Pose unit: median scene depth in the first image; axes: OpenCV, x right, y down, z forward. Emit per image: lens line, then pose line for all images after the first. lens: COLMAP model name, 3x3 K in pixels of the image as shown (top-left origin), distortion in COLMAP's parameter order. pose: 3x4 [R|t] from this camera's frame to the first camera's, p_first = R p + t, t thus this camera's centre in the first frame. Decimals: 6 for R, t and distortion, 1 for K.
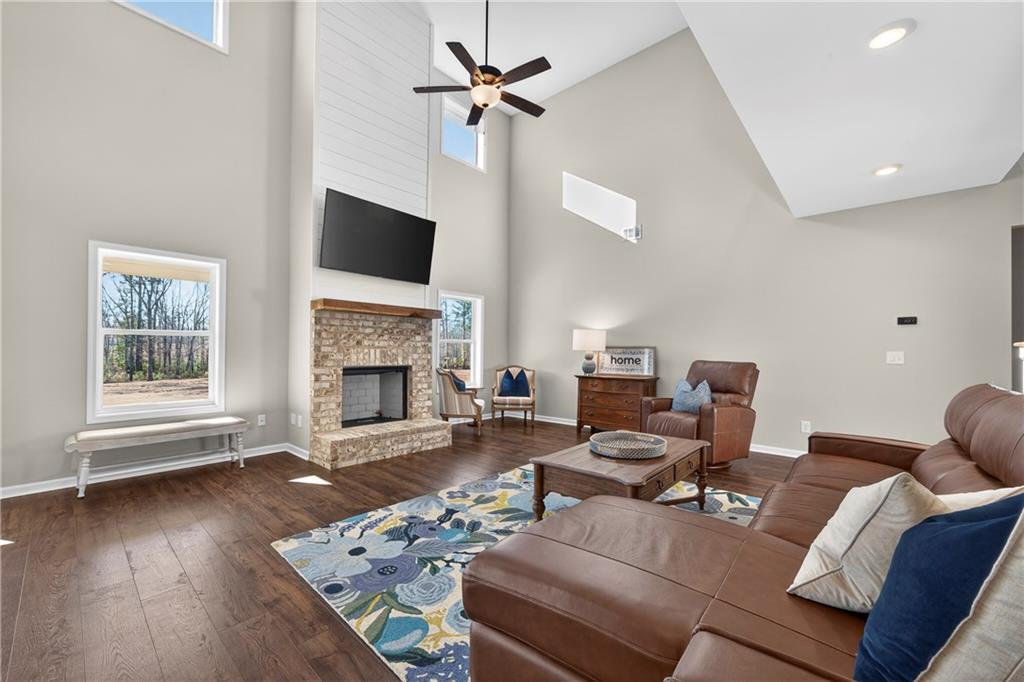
lens RADIAL K [[402.0, 0, 502.2], [0, 402.0, 345.7], [0, 0, 1]] dist [0.016350, 0.000352]
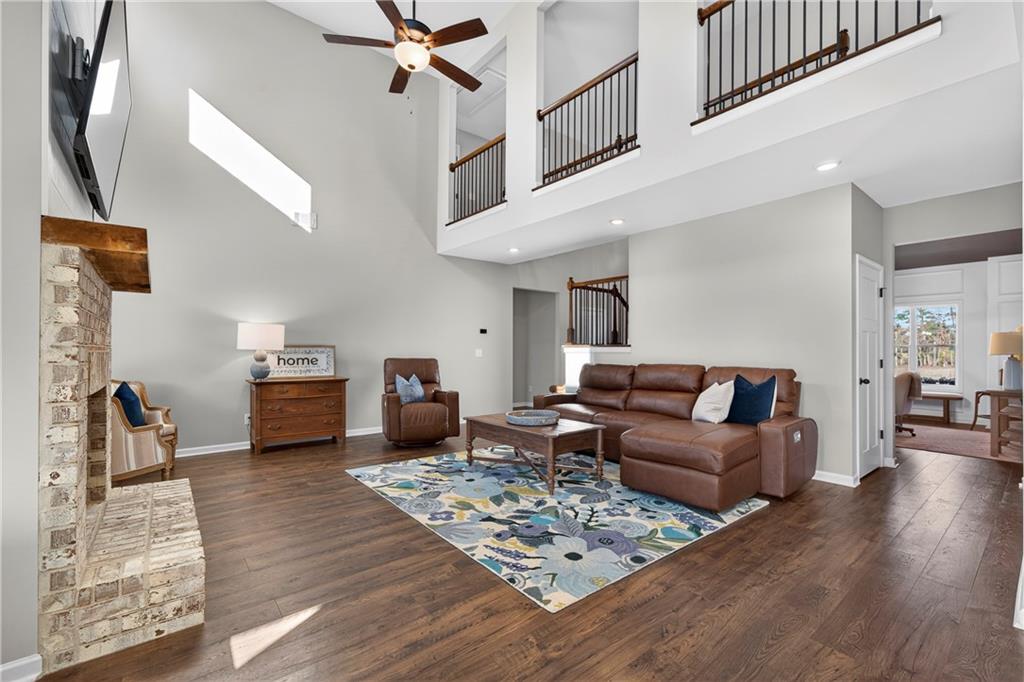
lens RADIAL K [[436.9, 0, 504.3], [0, 436.9, 344.1], [0, 0, 1]] dist [-0.003032, -0.000133]
pose [[0.144624, 0.009460, 0.989441, -1.121781], [-0.016141, 0.999844, -0.007201, -0.000881], [-0.989355, -0.014929, 0.144754, 0.792383]]
